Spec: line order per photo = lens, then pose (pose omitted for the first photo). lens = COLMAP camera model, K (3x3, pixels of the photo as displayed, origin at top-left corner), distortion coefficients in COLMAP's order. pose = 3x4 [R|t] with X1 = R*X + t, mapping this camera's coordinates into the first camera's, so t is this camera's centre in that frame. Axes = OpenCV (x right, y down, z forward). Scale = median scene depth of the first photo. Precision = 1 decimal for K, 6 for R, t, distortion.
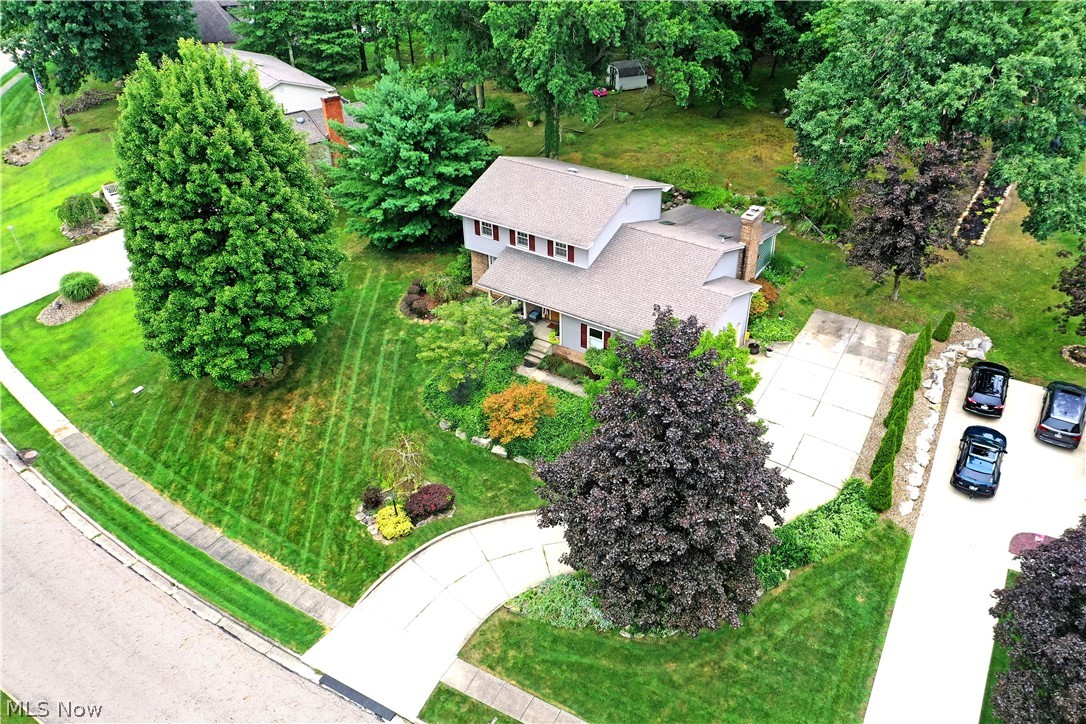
lens RADIAL K [[863.4, 0, 537.9], [0, 863.4, 363.8], [0, 0, 1]] dist [0.029660, -0.006439]
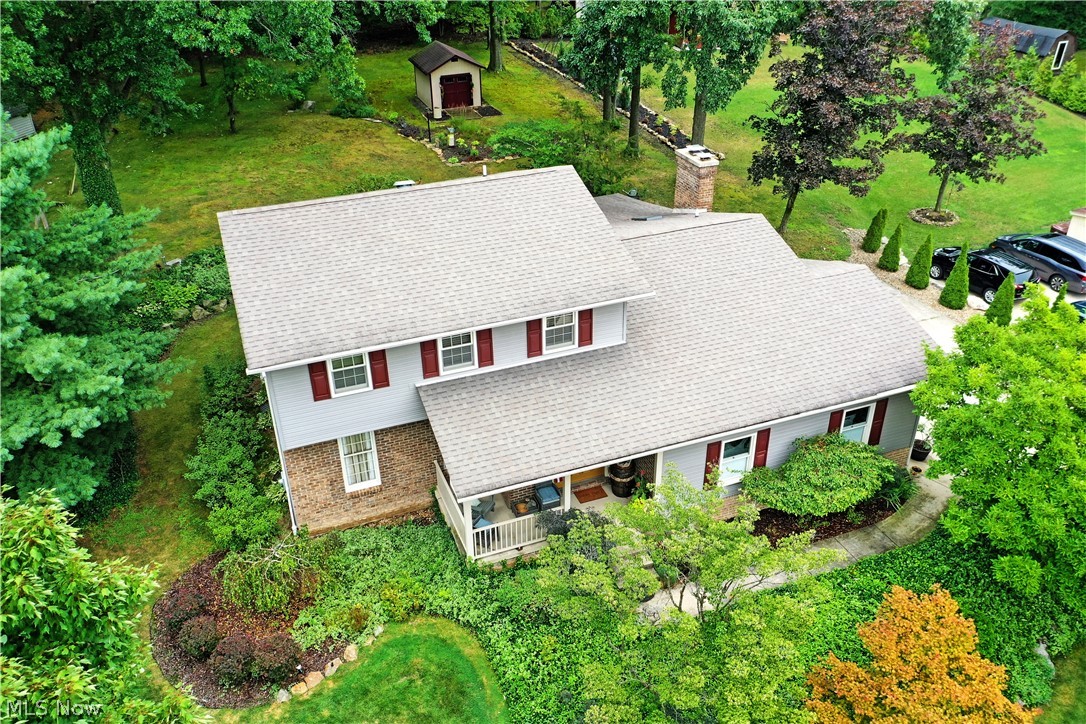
lens RADIAL K [[863.4, 0, 537.9], [0, 863.4, 363.8], [0, 0, 1]] dist [0.029660, -0.006439]
pose [[0.570029, -0.404894, 0.714932, -0.211776], [0.462022, 0.877498, 0.128582, -0.125883], [-0.679414, 0.257019, 0.687269, 0.499941]]
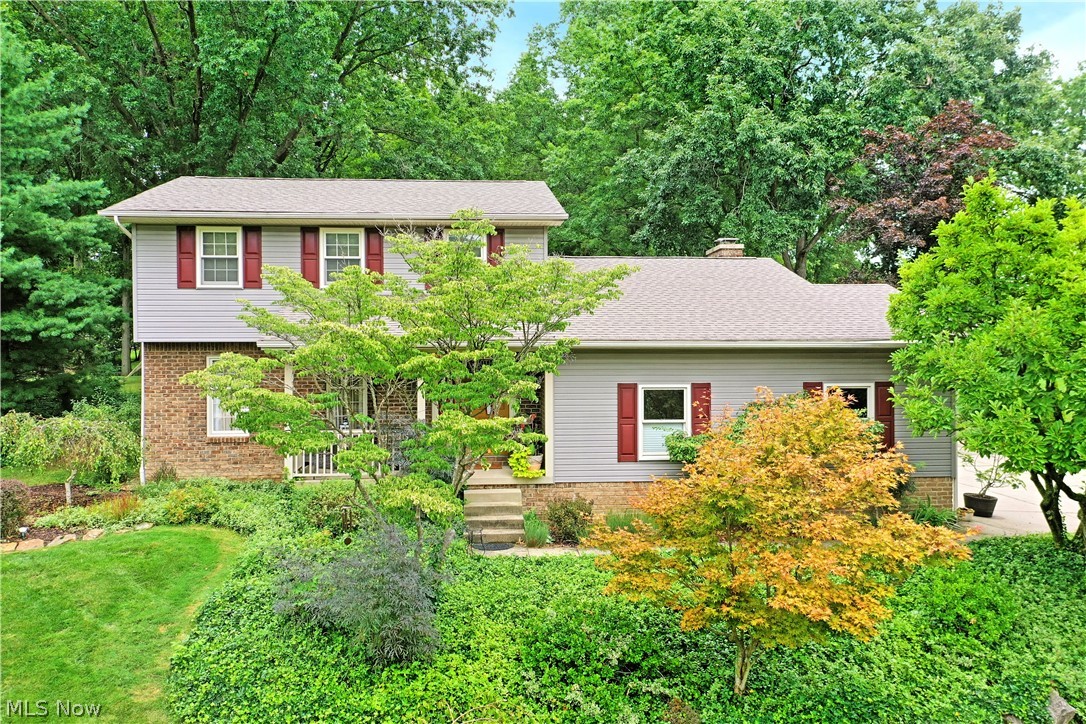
lens RADIAL K [[863.4, 0, 537.9], [0, 863.4, 363.8], [0, 0, 1]] dist [0.029660, -0.006439]
pose [[0.775970, 0.006311, 0.630738, -0.136393], [0.342532, 0.835450, -0.429762, 0.059329], [-0.529662, 0.549531, 0.646122, 0.531865]]
